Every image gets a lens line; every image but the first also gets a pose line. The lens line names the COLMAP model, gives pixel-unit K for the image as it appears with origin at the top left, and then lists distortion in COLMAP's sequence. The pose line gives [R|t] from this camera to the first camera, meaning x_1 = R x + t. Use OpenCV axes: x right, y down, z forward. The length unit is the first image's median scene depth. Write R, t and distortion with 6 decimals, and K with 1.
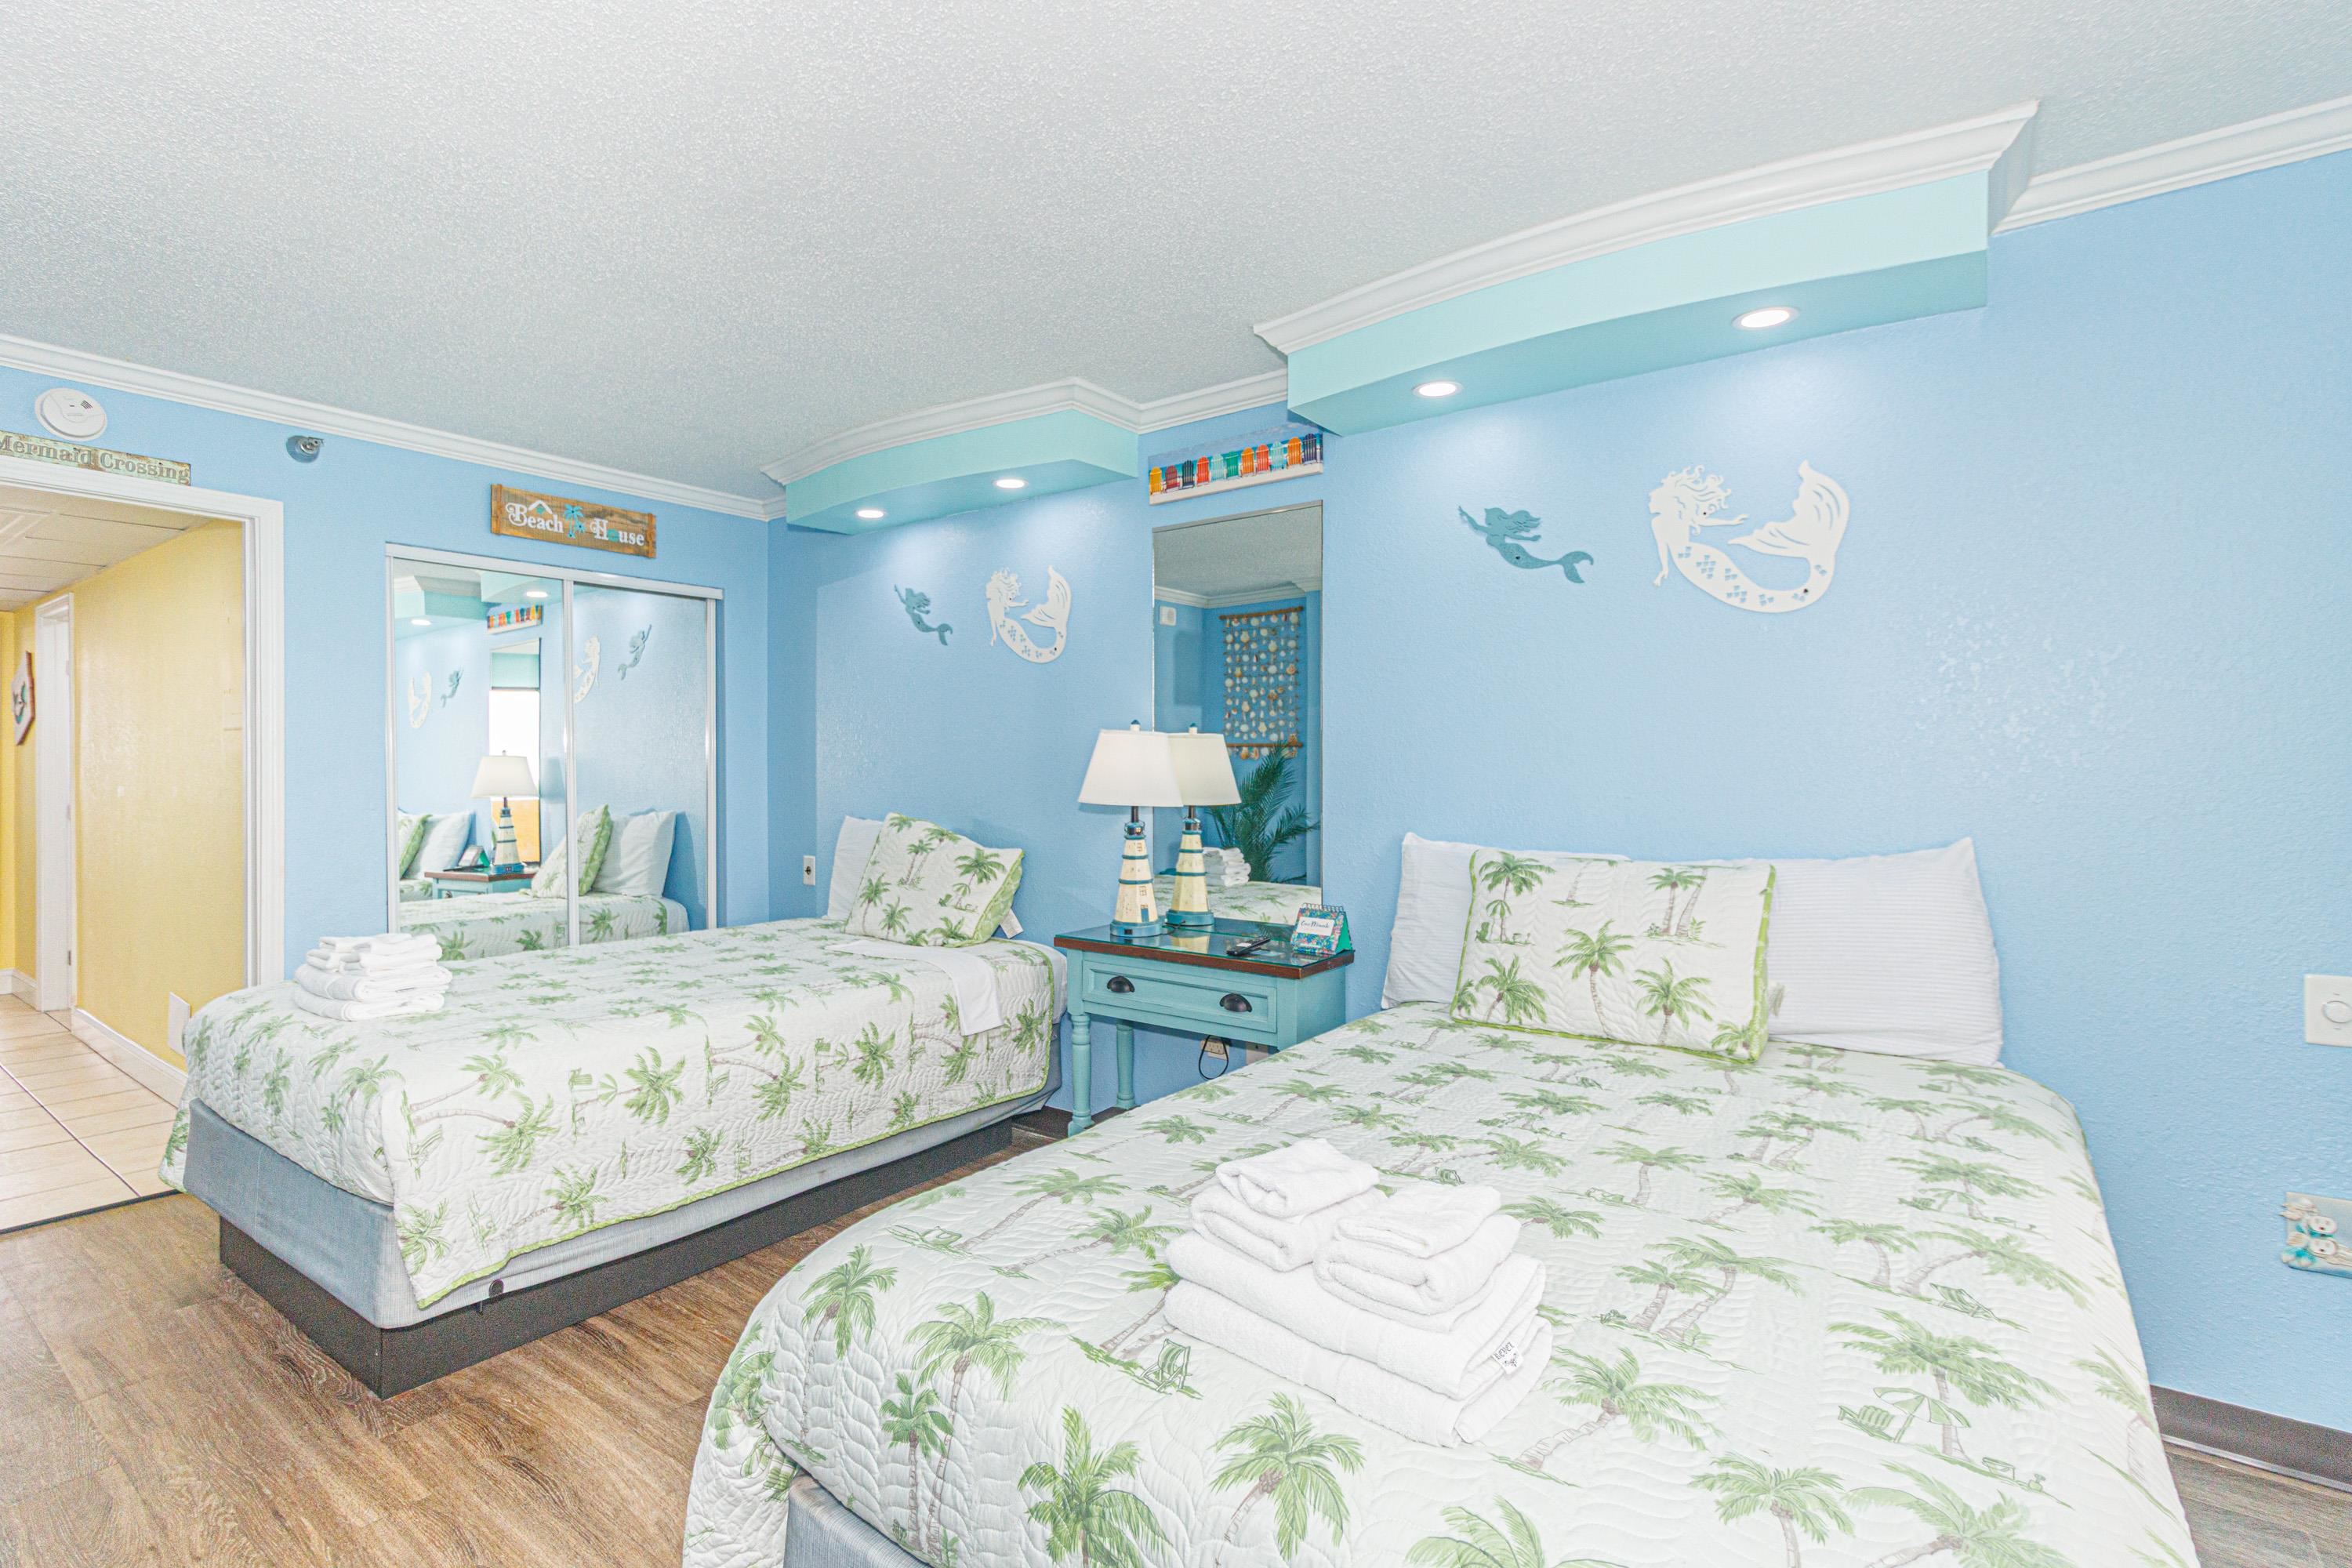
lens RADIAL K [[1091.6, 0, 1162.3], [0, 1091.6, 767.6], [0, 0, 1]] dist [0.003037, 0.000026]
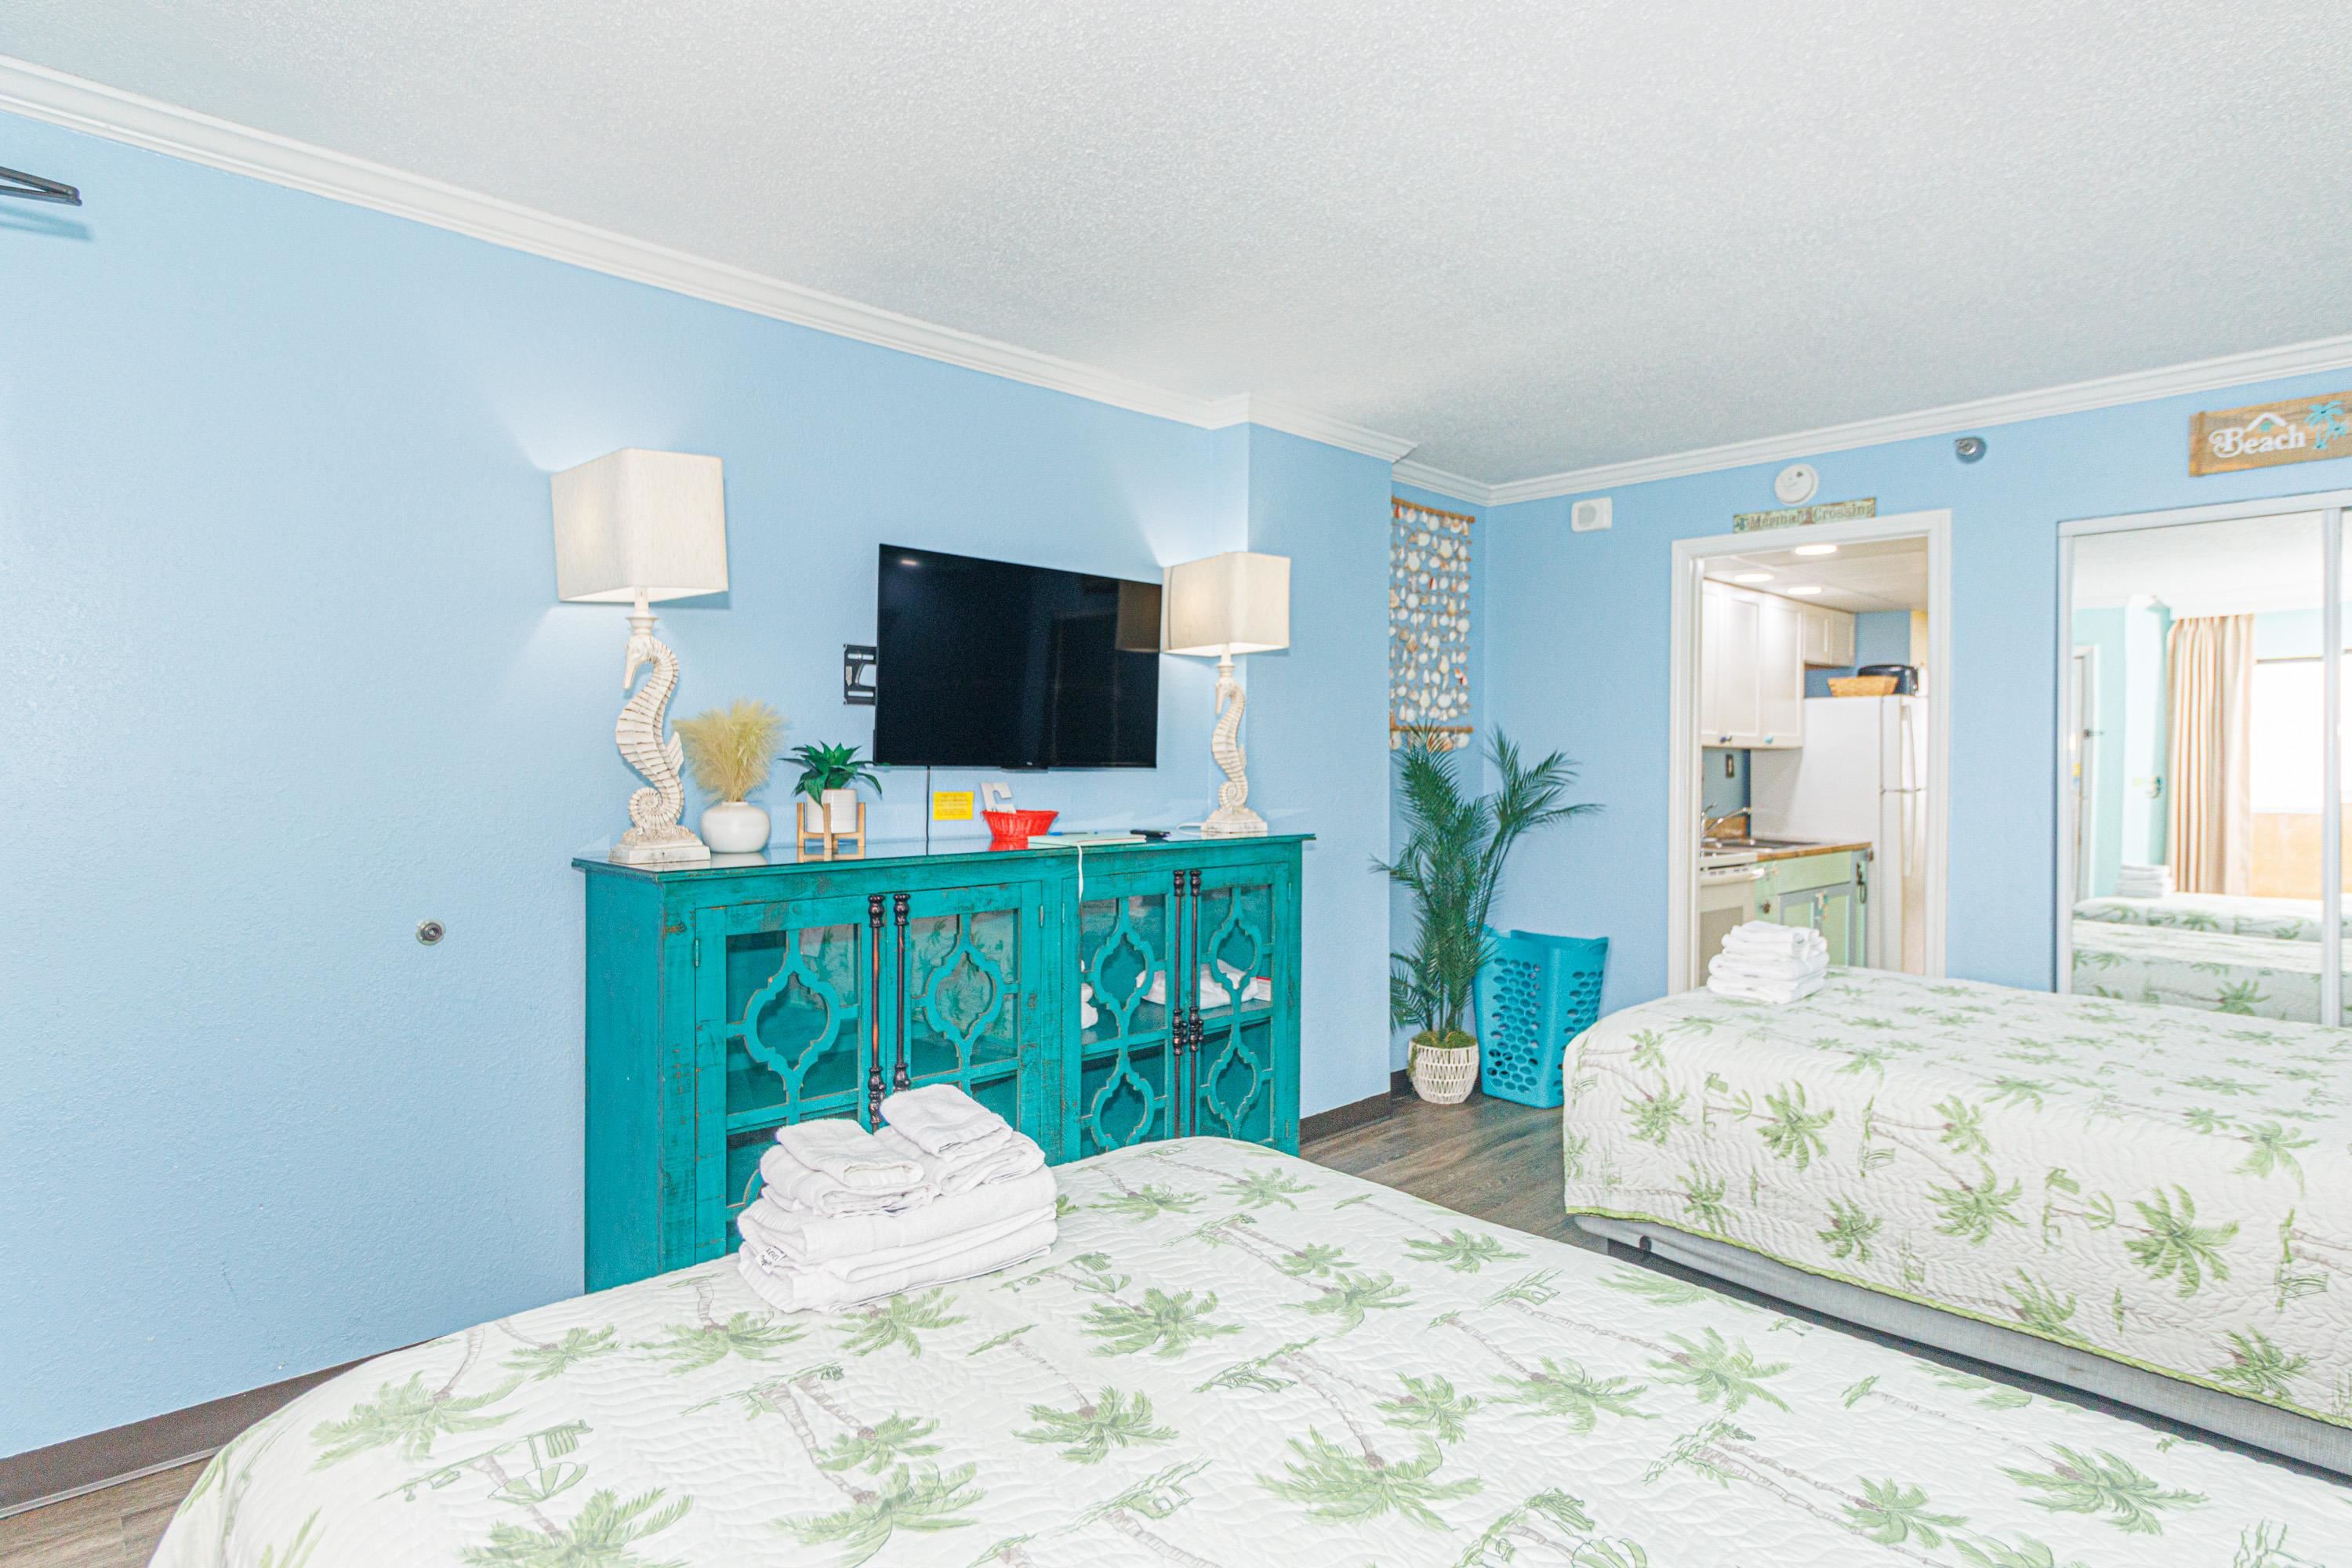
lens RADIAL K [[1247.8, 0, 1170.4], [0, 1247.8, 767.9], [0, 0, 1]] dist [0.001584, 0.000075]
pose [[-0.173368, 0.005394, -0.984842, 0.630810], [-0.004395, 0.999971, 0.006250, -0.008076], [0.984847, 0.005412, -0.173339, 0.658304]]
